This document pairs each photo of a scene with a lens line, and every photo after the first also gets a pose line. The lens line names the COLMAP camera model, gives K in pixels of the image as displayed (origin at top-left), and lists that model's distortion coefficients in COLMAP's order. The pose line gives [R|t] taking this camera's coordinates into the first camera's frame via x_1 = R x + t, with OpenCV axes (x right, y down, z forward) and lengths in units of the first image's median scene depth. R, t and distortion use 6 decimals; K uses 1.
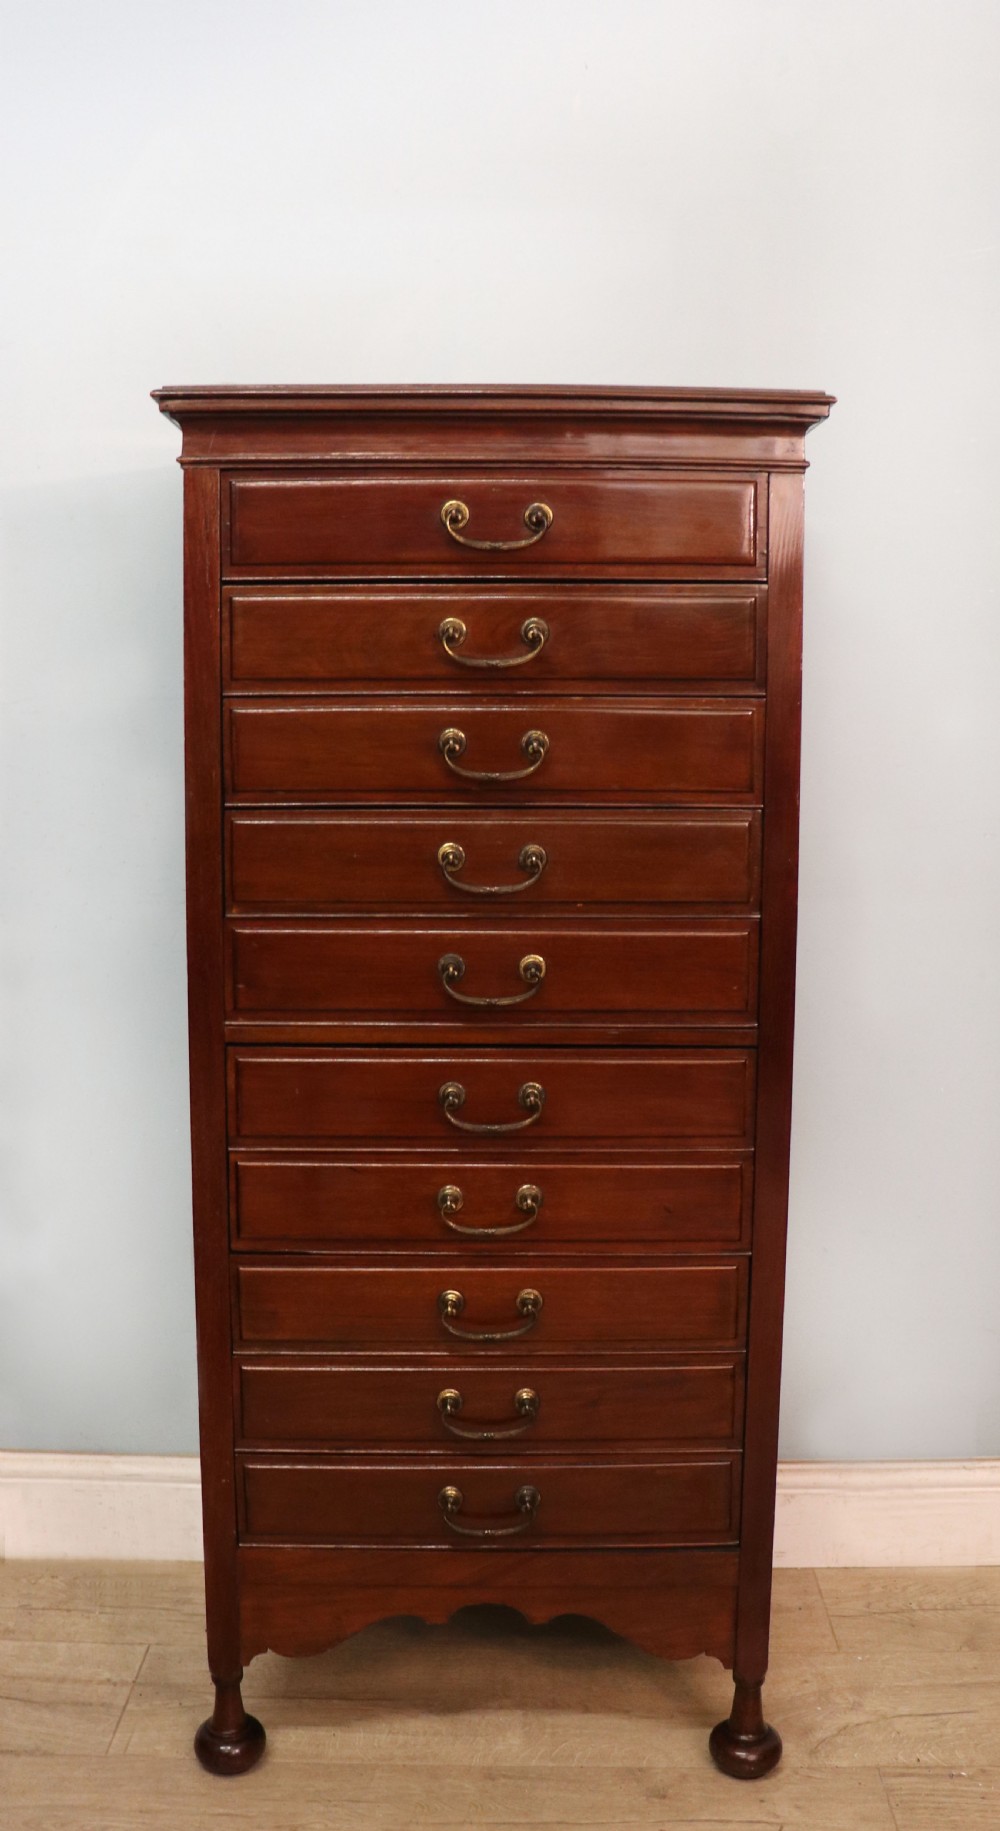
lens RADIAL K [[1741.5, 0, 500.5], [0, 1741.5, 907.9], [0, 0, 1]] dist [-0.195949, 0.156847]
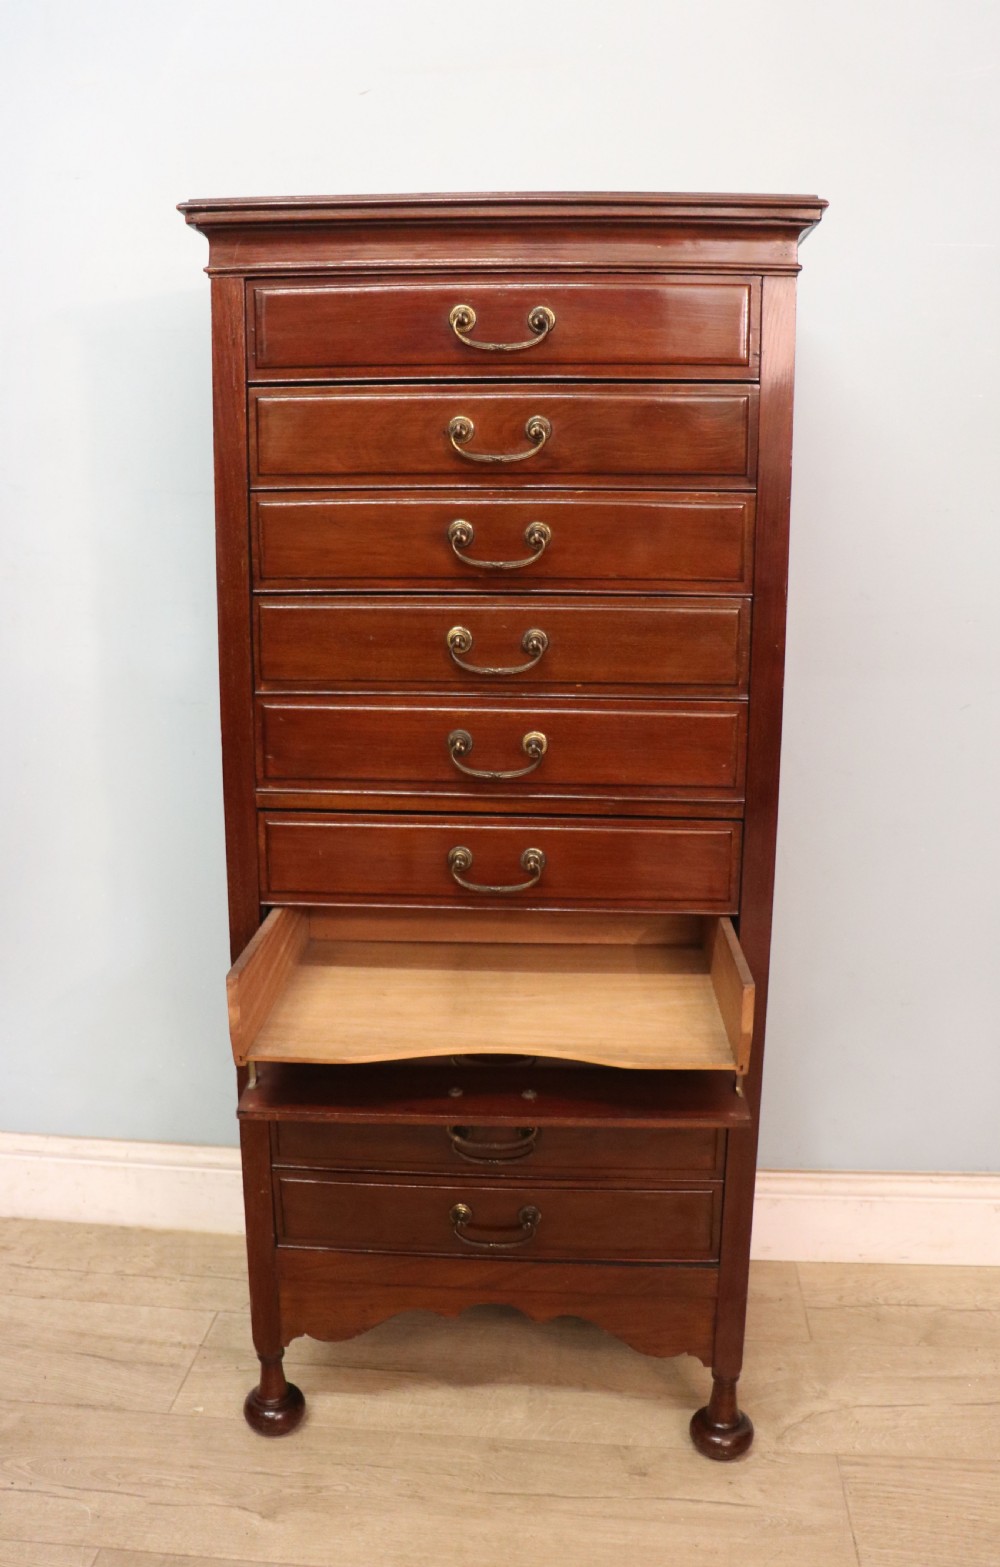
lens RADIAL K [[1366.8, 0, 499.4], [0, 1366.8, 792.9], [0, 0, 1]] dist [-0.196765, 0.158316]
pose [[0.997364, 0.016109, -0.070747, 0.056373], [-0.009316, 0.995403, 0.095316, -0.015409], [0.071958, -0.094406, 0.992930, 0.151939]]
